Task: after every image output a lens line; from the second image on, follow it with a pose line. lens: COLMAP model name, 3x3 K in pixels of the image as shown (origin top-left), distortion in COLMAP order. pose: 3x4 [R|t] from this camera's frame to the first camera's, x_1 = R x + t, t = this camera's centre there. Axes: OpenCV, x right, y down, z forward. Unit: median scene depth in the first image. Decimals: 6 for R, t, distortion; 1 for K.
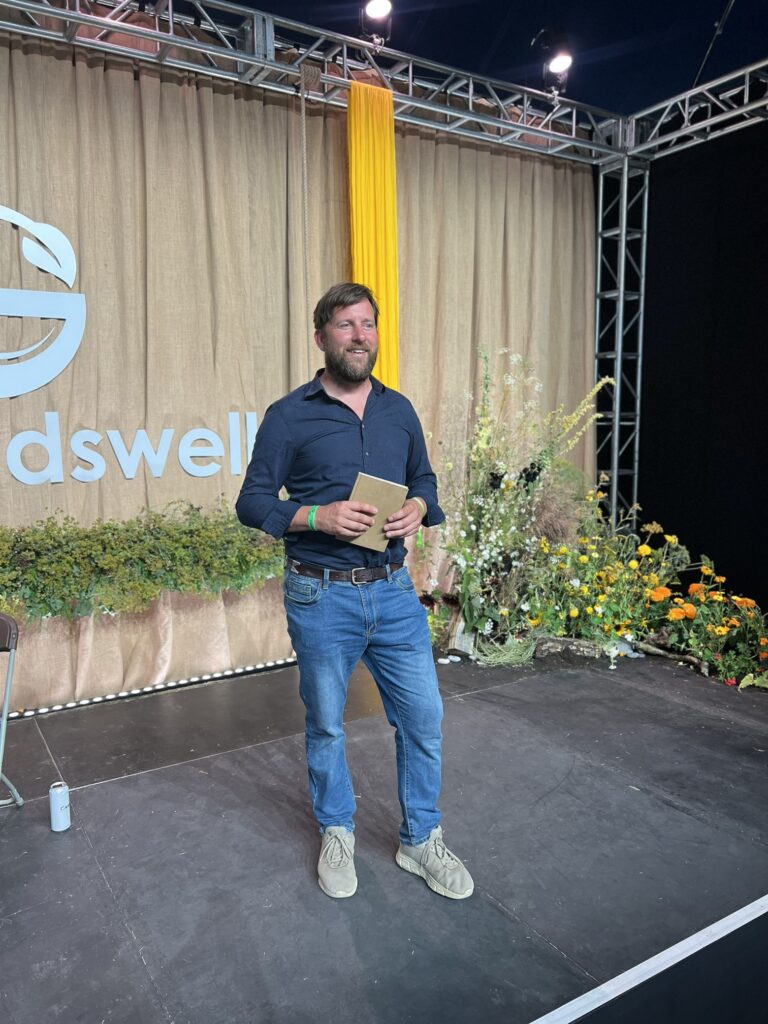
lens RADIAL K [[775.1, 0, 384.2], [0, 775.1, 518.9], [0, 0, 1]] dist [0.029810, -0.016648]
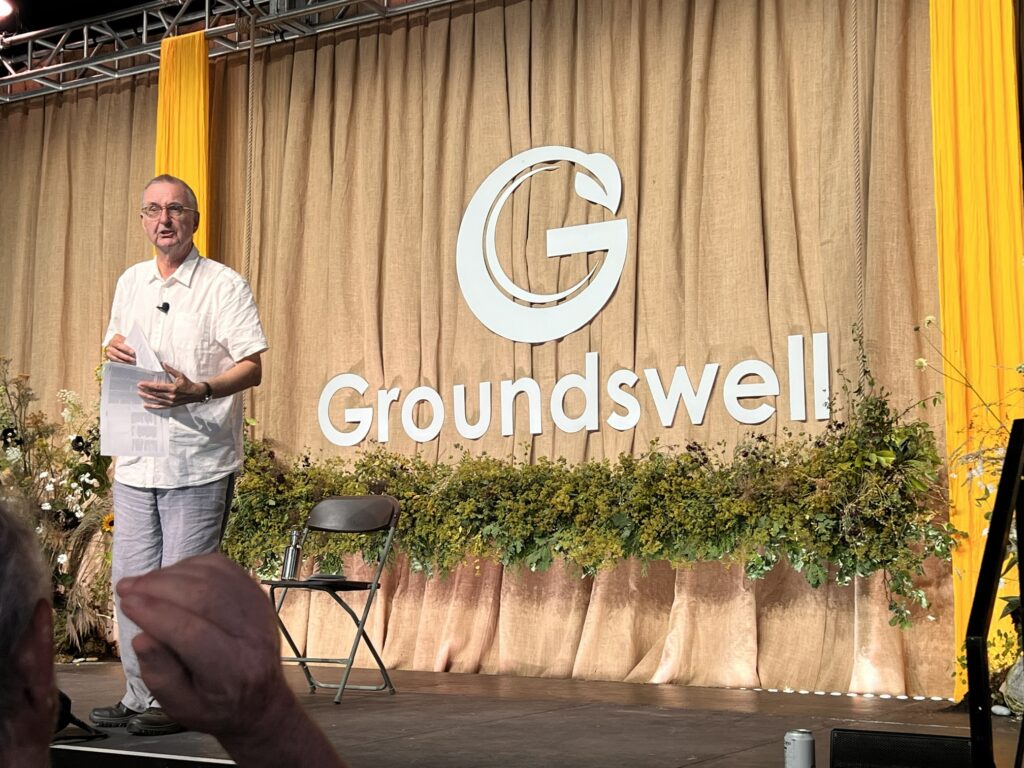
lens RADIAL K [[1500.2, 0, 512.1], [0, 1500.2, 387.4], [0, 0, 1]] dist [0.054715, 0.000000]
pose [[0.437806, -0.093939, -0.894148, 0.963693], [-0.114937, 0.980518, -0.159290, 0.168873], [0.891692, 0.172509, 0.418480, 0.183416]]
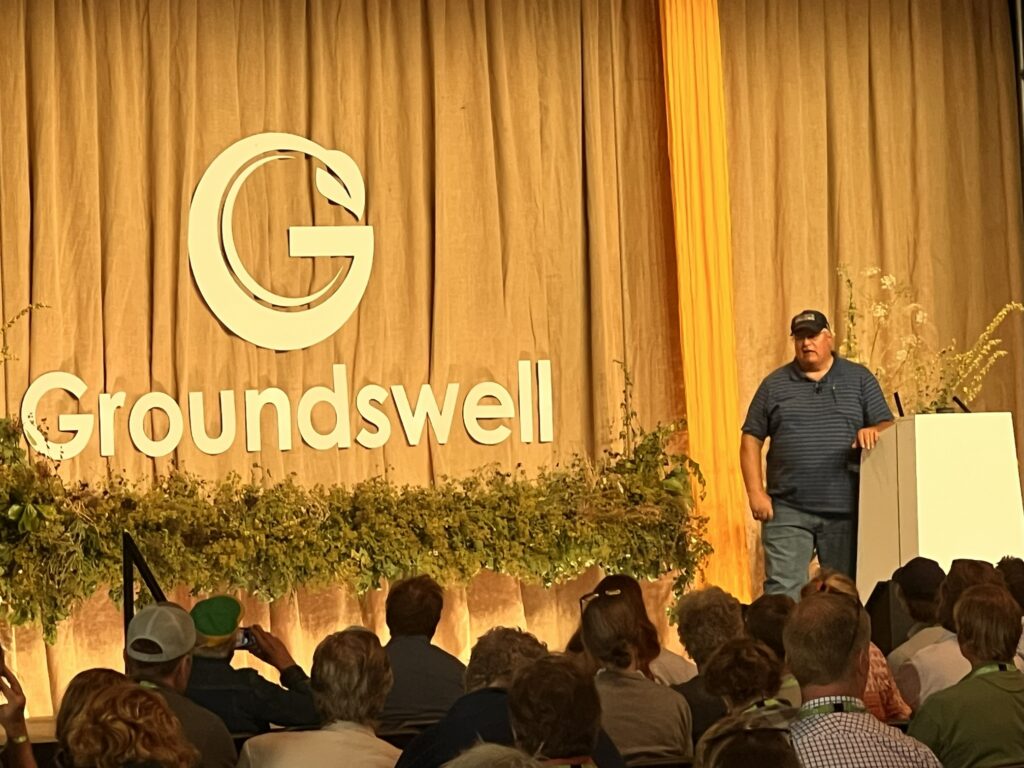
lens RADIAL K [[5456.2, 0, 512.0], [0, 5456.2, 383.9], [0, 0, 1]] dist [-0.139119, 0.000000]
pose [[0.998294, -0.027996, 0.051234, -0.488924], [0.035153, 0.988863, -0.144616, 0.671974], [-0.046615, 0.146170, 0.988161, -4.371520]]
